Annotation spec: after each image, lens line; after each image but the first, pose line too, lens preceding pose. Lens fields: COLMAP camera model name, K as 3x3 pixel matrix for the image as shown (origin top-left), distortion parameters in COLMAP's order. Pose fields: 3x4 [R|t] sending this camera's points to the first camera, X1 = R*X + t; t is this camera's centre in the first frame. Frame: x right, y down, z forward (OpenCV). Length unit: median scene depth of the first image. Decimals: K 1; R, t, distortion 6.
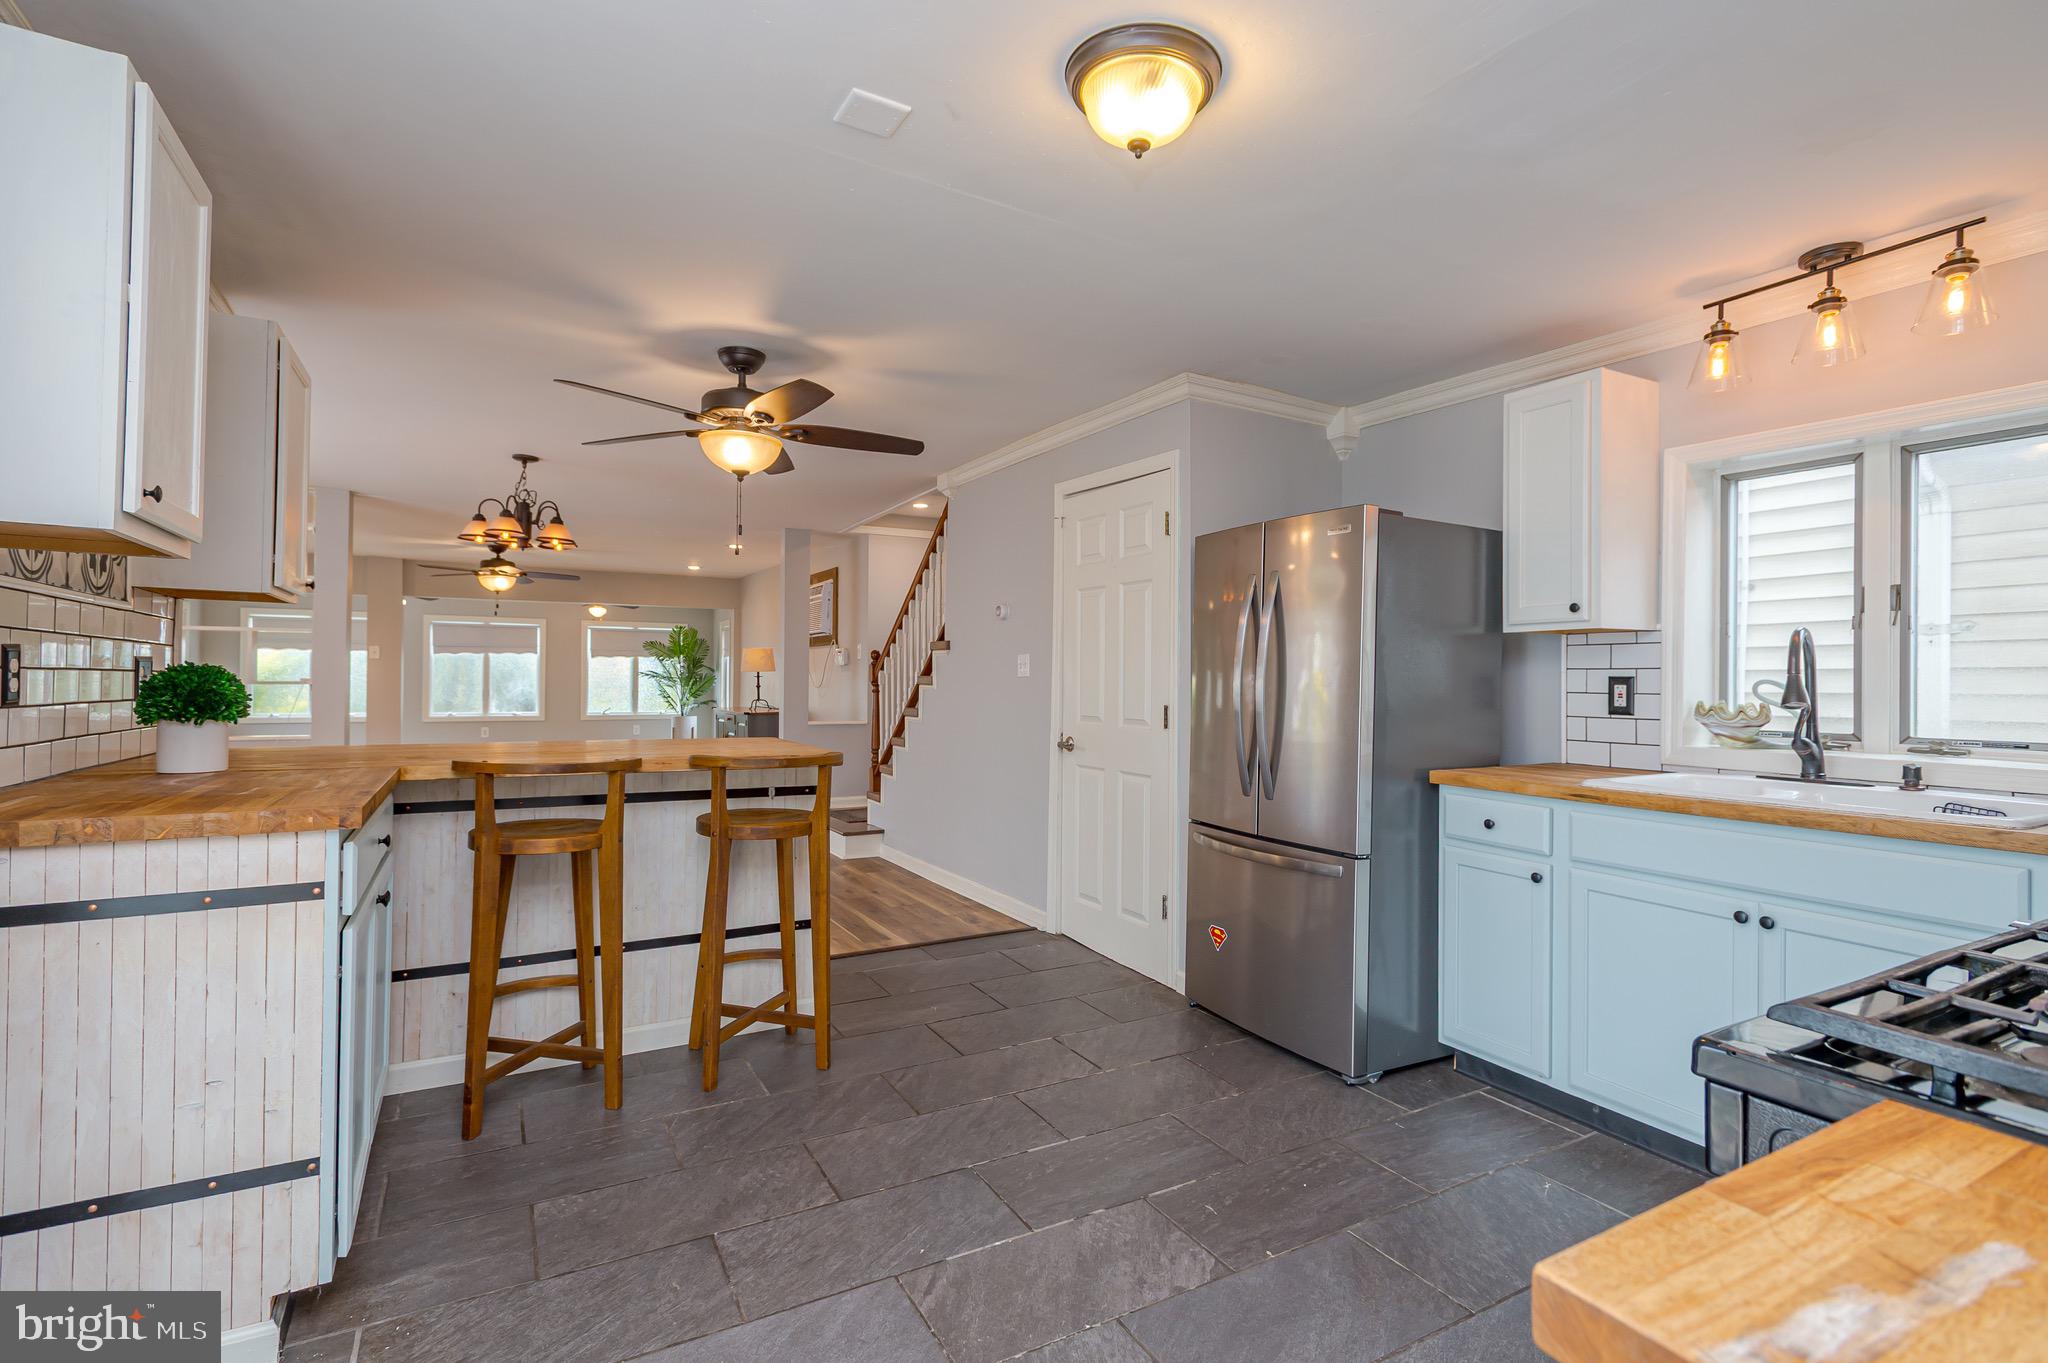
lens RADIAL K [[952.9, 0, 1016.5], [0, 952.9, 677.3], [0, 0, 1]] dist [0.013980, -0.003542]
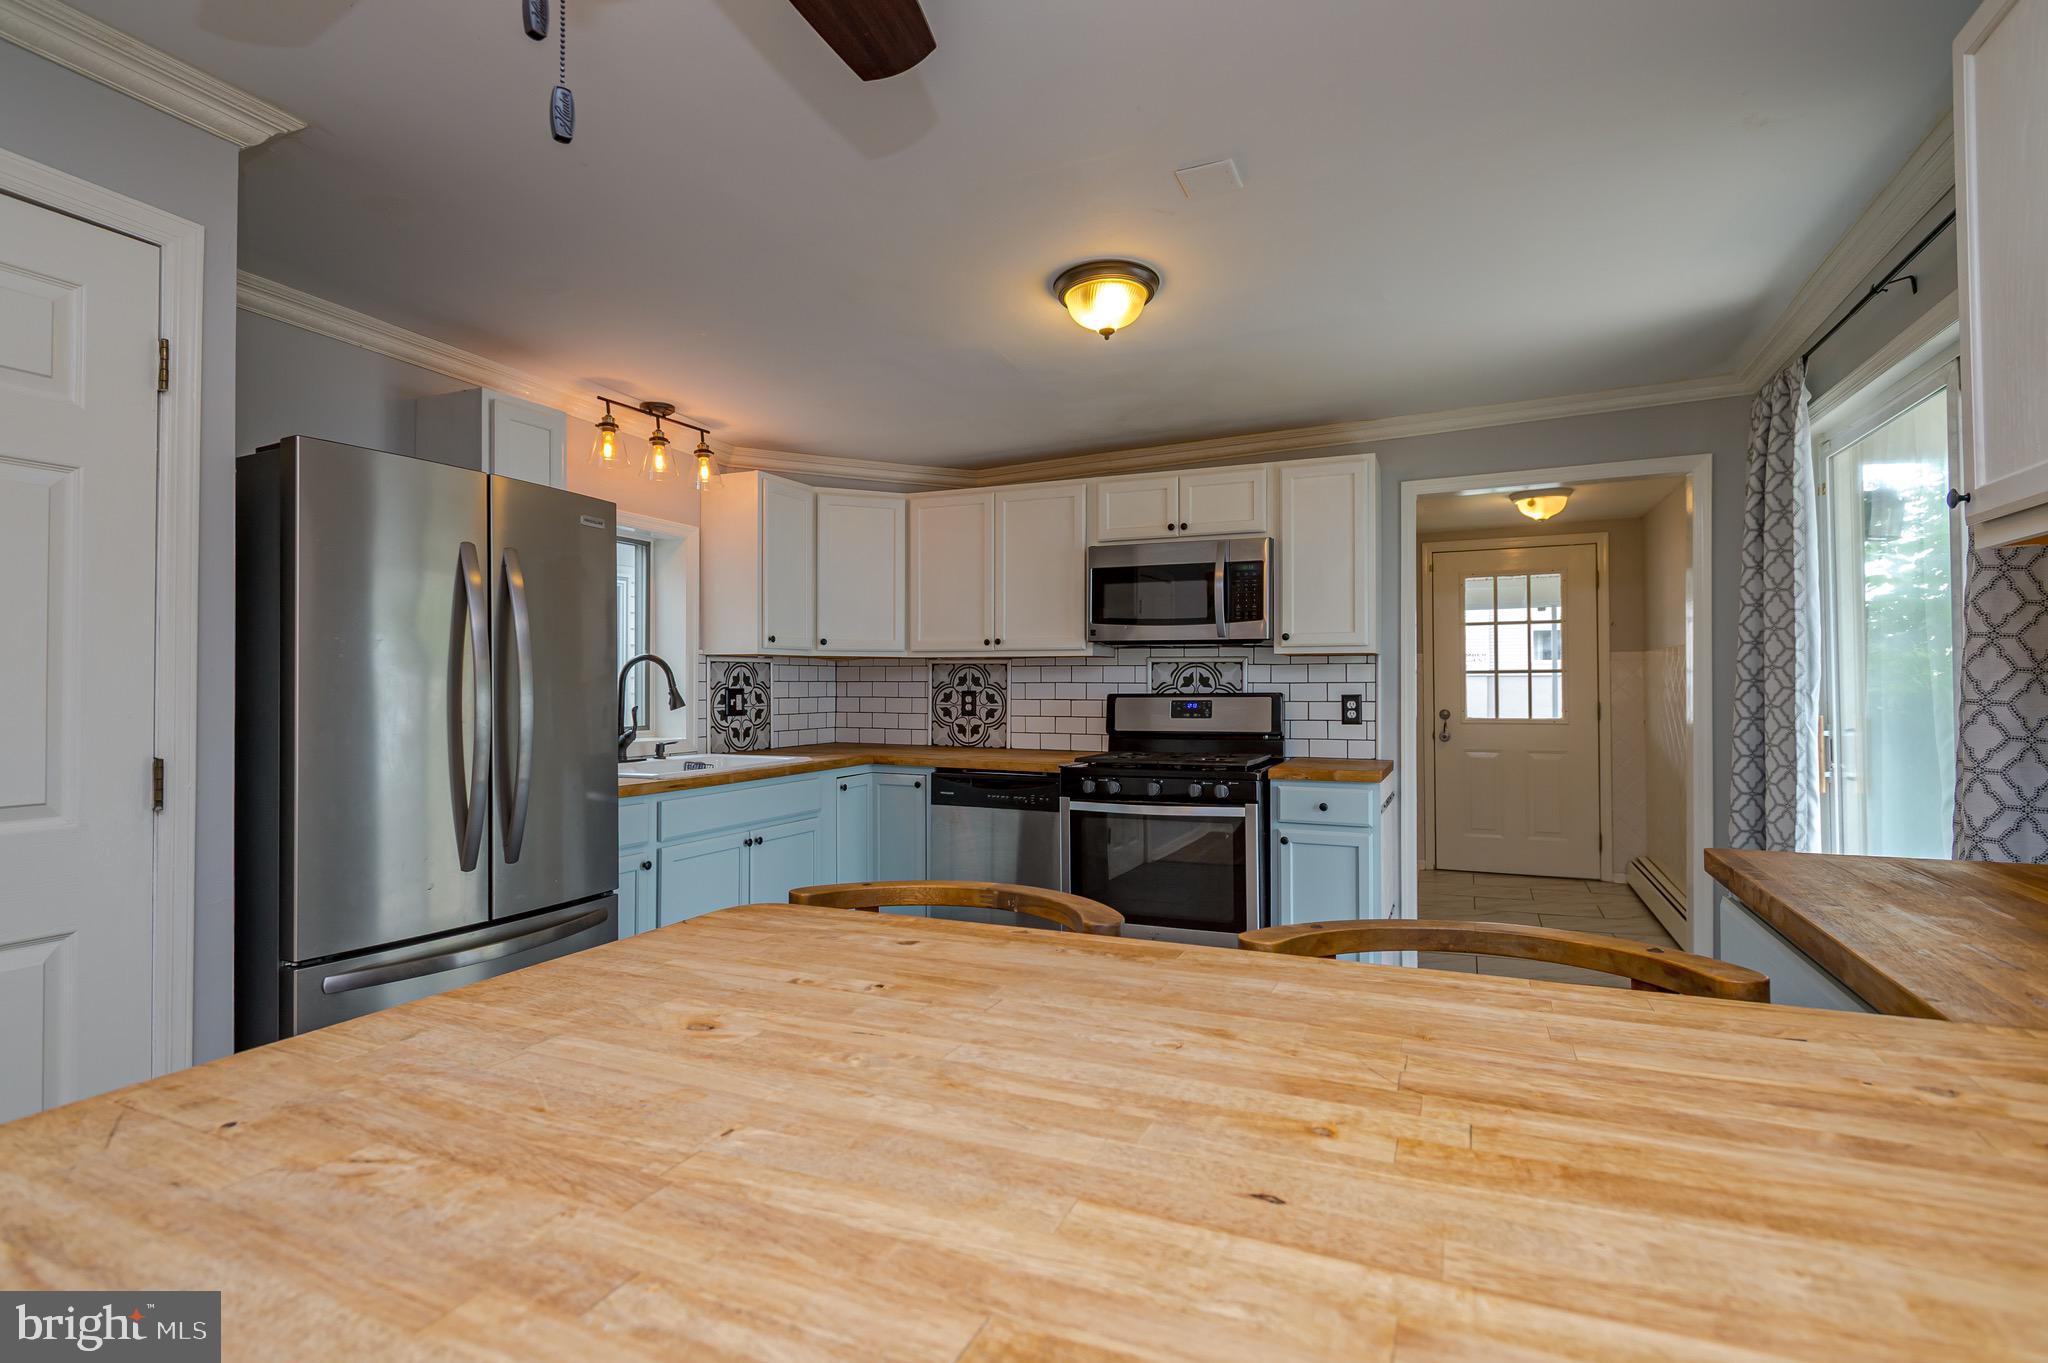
lens RADIAL K [[993.9, 0, 1020.4], [0, 993.9, 674.4], [0, 0, 1]] dist [-0.001596, -0.003241]
pose [[-0.601700, 0.001005, 0.798722, -0.554666], [-0.004808, 0.999977, -0.004880, -0.013276], [-0.798708, -0.006777, -0.601681, 1.115687]]
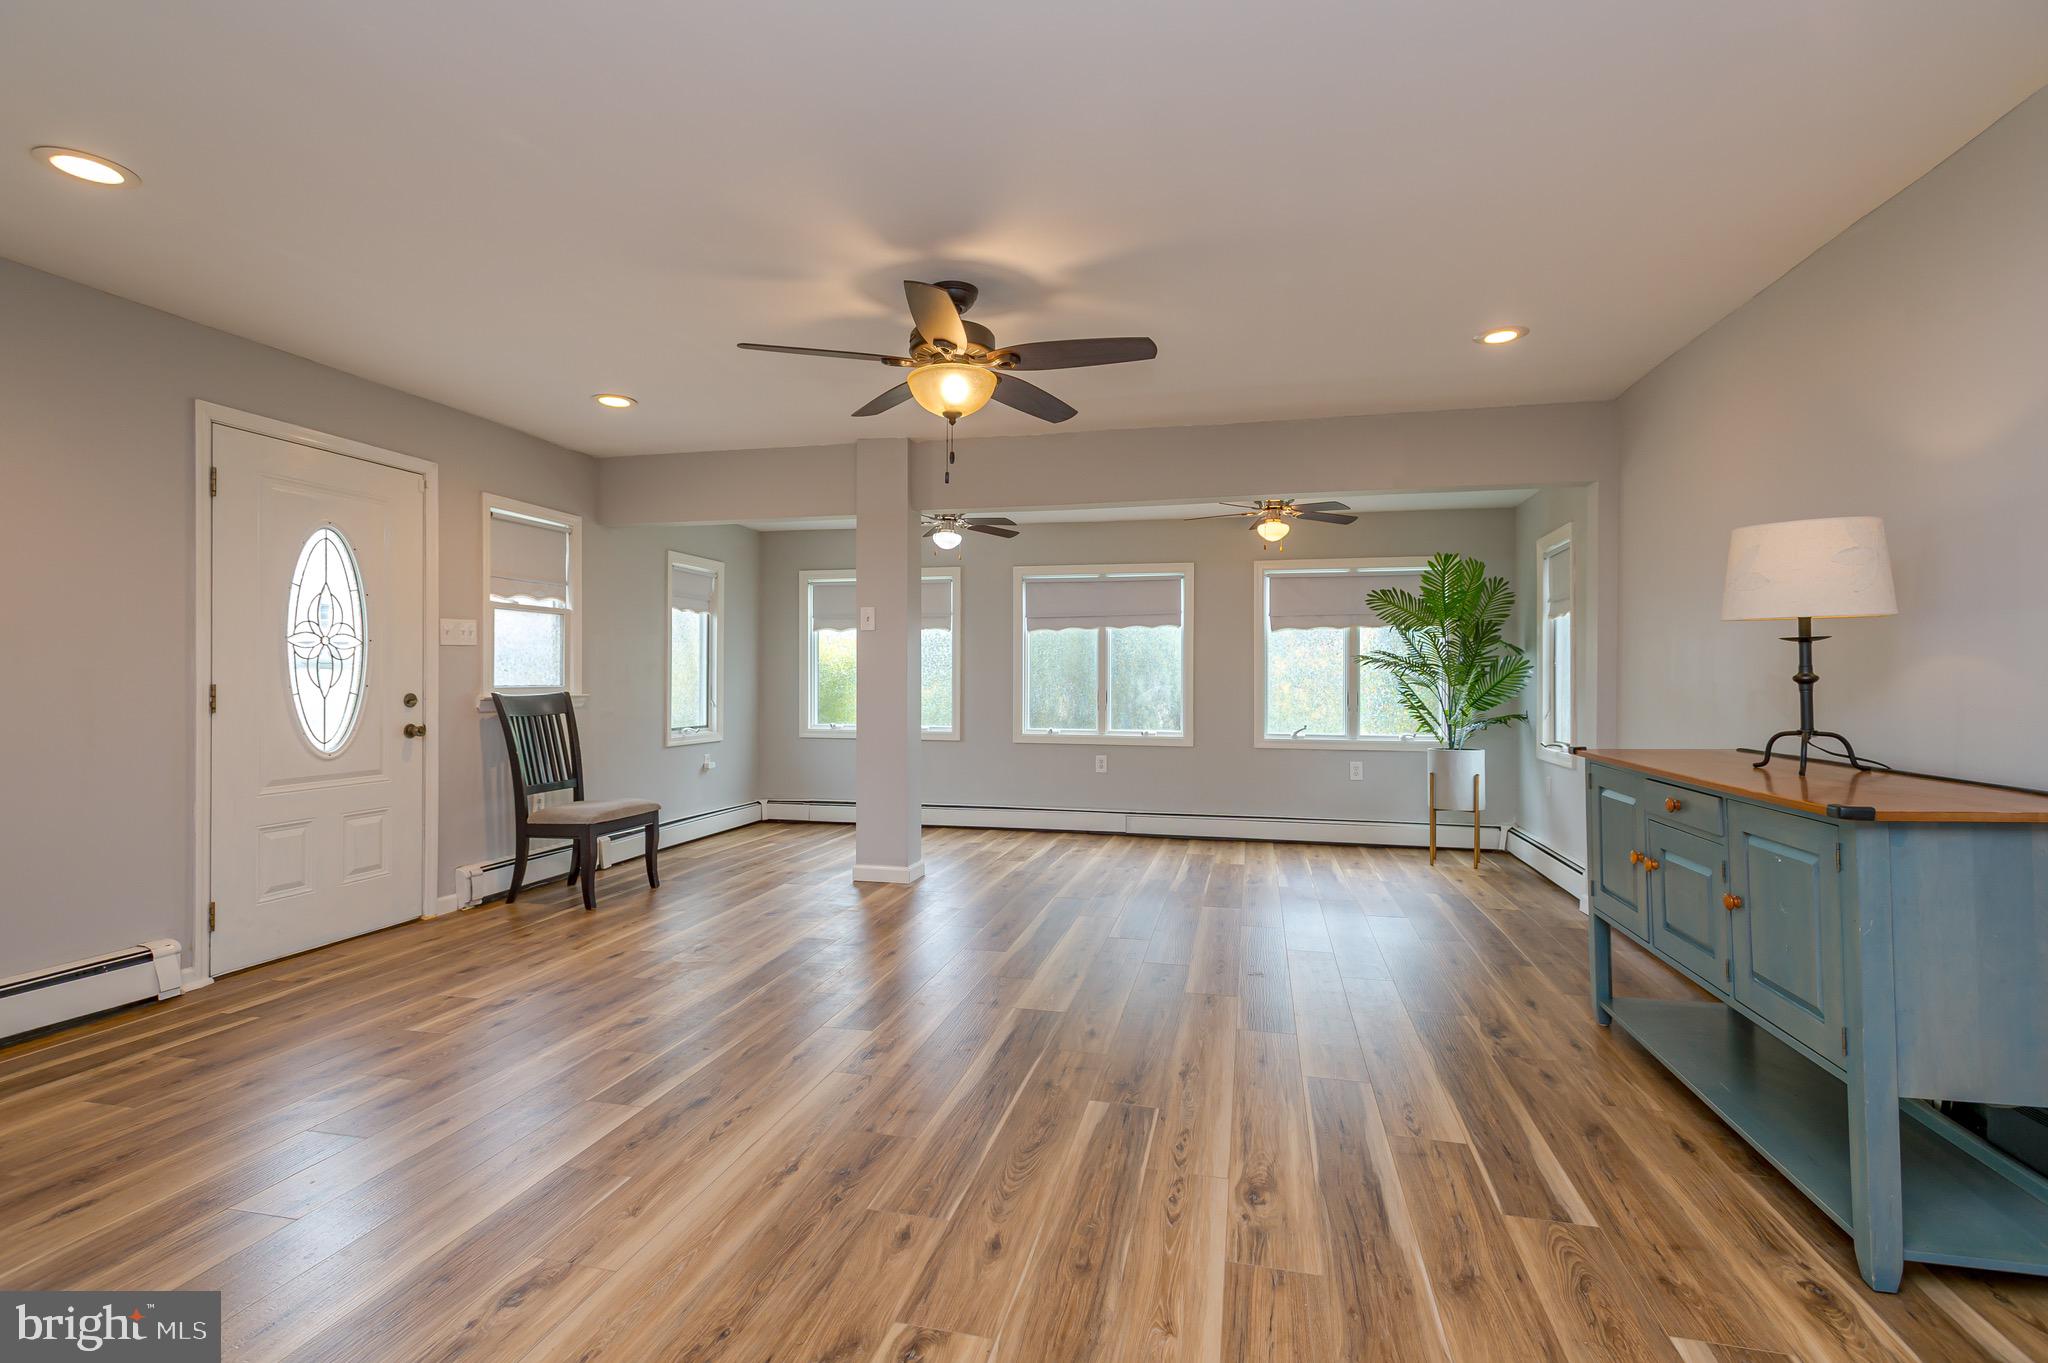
lens RADIAL K [[952.9, 0, 1016.0], [0, 952.9, 674.1], [0, 0, 1]] dist [0.013980, -0.003542]
pose [[0.738040, -0.008081, -0.674709, -0.753557], [0.004059, 0.999963, -0.007537, 0.027360], [0.674745, 0.002824, 0.738046, 2.011651]]
